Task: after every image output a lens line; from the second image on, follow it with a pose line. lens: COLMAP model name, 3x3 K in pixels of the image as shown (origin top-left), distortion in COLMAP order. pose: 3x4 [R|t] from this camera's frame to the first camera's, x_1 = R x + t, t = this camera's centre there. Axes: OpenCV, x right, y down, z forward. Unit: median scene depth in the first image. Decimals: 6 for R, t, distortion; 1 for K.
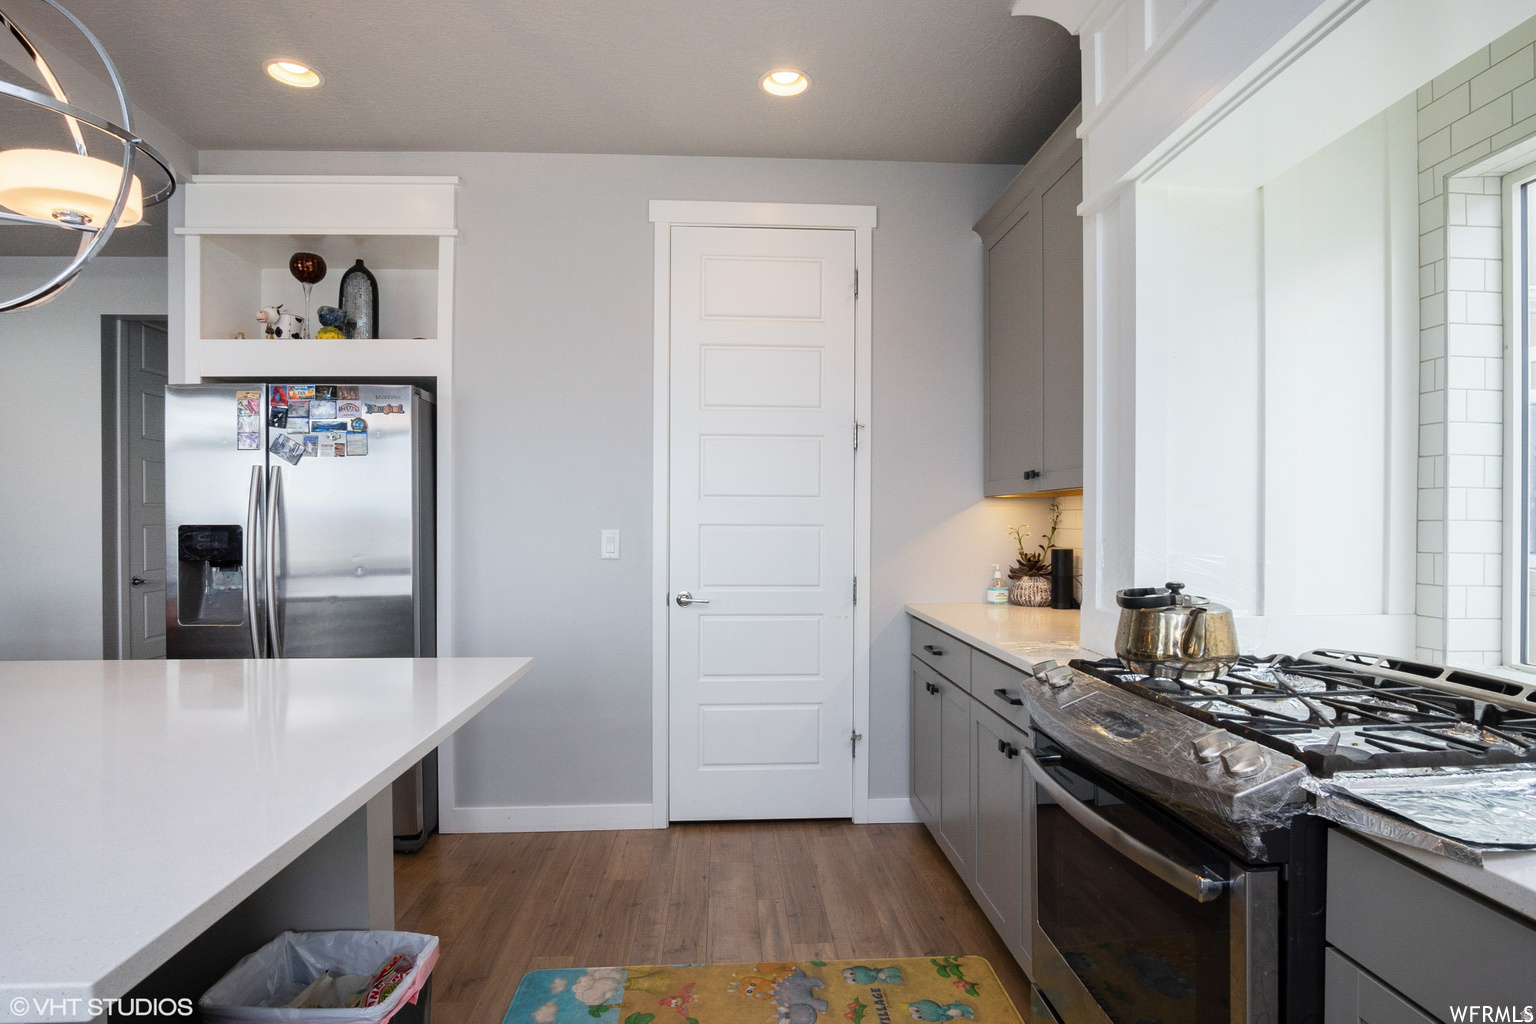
lens RADIAL K [[833.1, 0, 767.9], [0, 833.1, 522.3], [0, 0, 1]] dist [-0.024736, 0.006933]
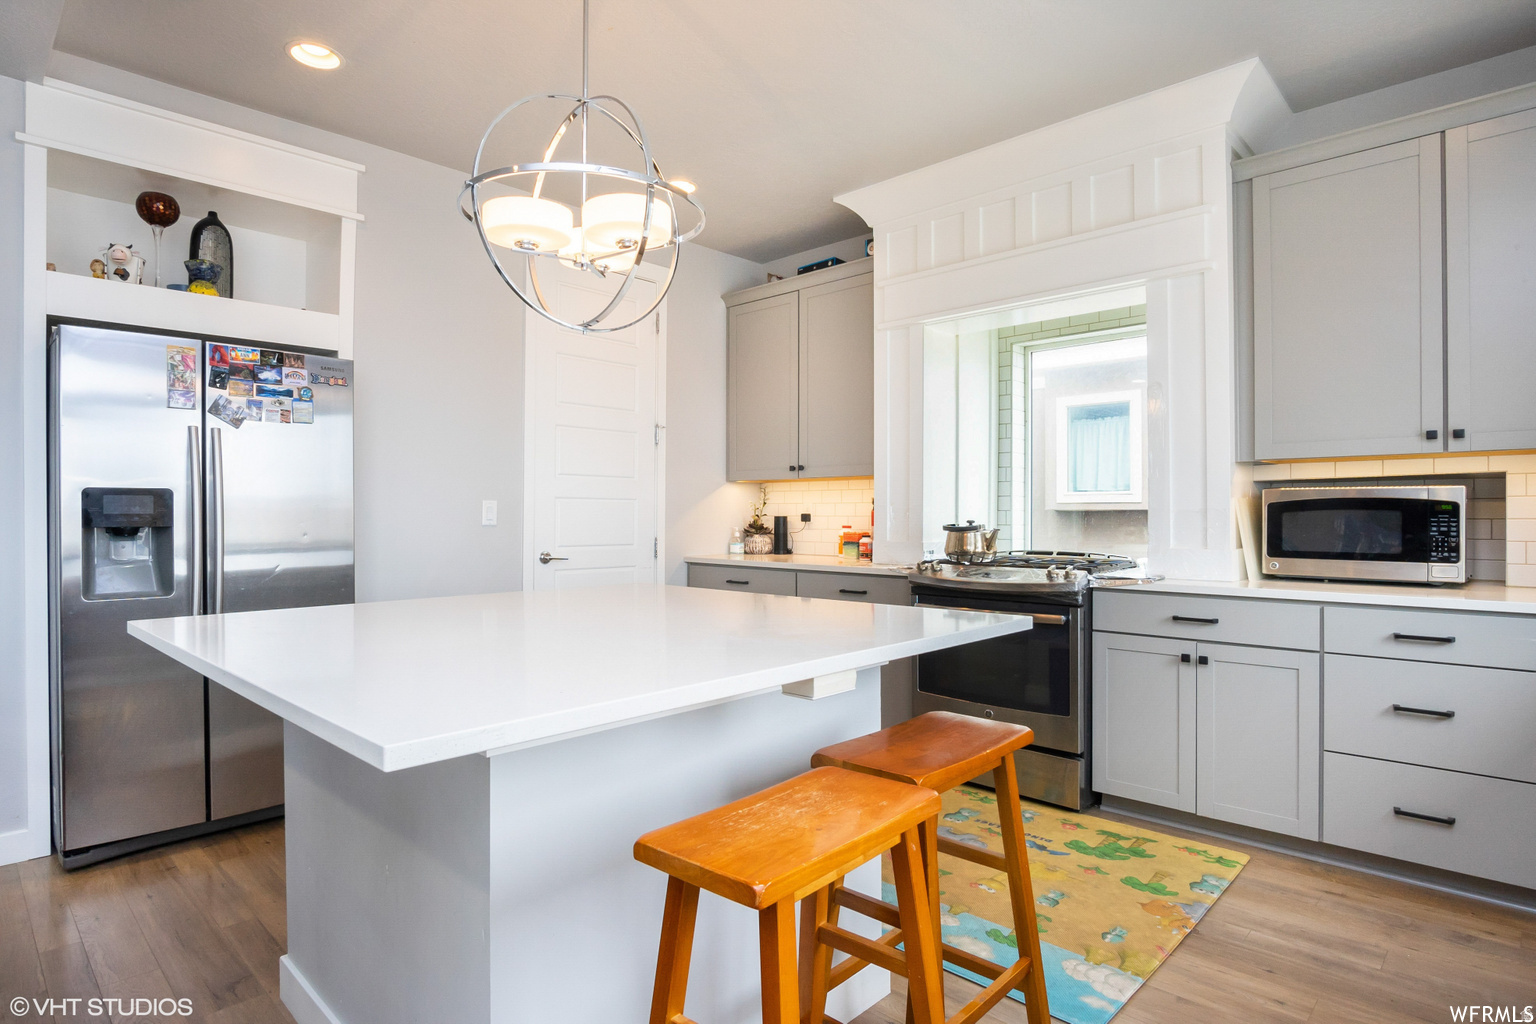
lens RADIAL K [[833.1, 0, 774.1], [0, 833.1, 510.8], [0, 0, 1]] dist [-0.024736, 0.006933]
pose [[0.728389, 0.003747, 0.685154, -0.773434], [0.000147, 0.999984, -0.005625, 0.033069], [-0.685164, 0.004197, 0.728376, -0.139143]]
